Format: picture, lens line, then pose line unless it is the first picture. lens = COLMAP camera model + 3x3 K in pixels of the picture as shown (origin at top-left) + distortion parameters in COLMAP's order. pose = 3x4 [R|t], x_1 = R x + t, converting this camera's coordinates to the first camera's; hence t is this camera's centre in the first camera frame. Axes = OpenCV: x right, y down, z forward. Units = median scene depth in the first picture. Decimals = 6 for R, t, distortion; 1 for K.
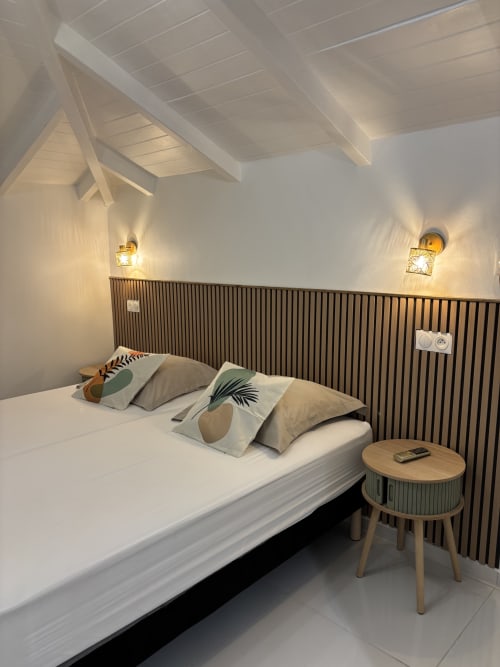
lens RADIAL K [[504.5, 0, 250.0], [0, 504.5, 333.5], [0, 0, 1]] dist [-0.000525, -0.001423]
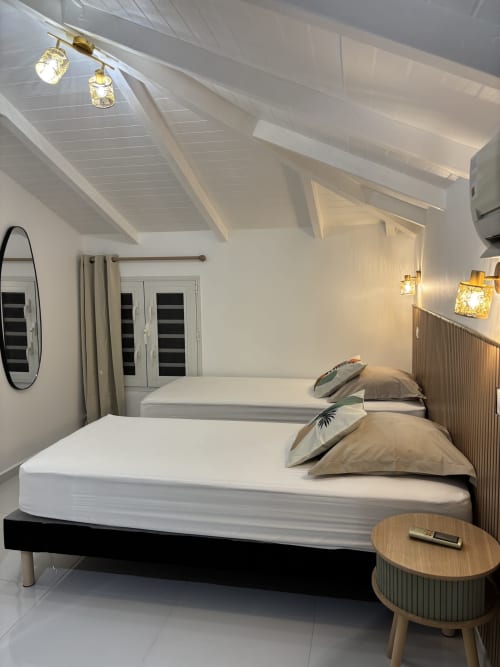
lens RADIAL K [[504.5, 0, 250.0], [0, 504.5, 333.5], [0, 0, 1]] dist [-0.000525, -0.001423]
pose [[0.535448, 0.092339, -0.839505, 0.735543], [-0.131752, 0.990968, 0.024966, -0.057644], [0.834228, 0.097238, 0.542778, 0.257781]]
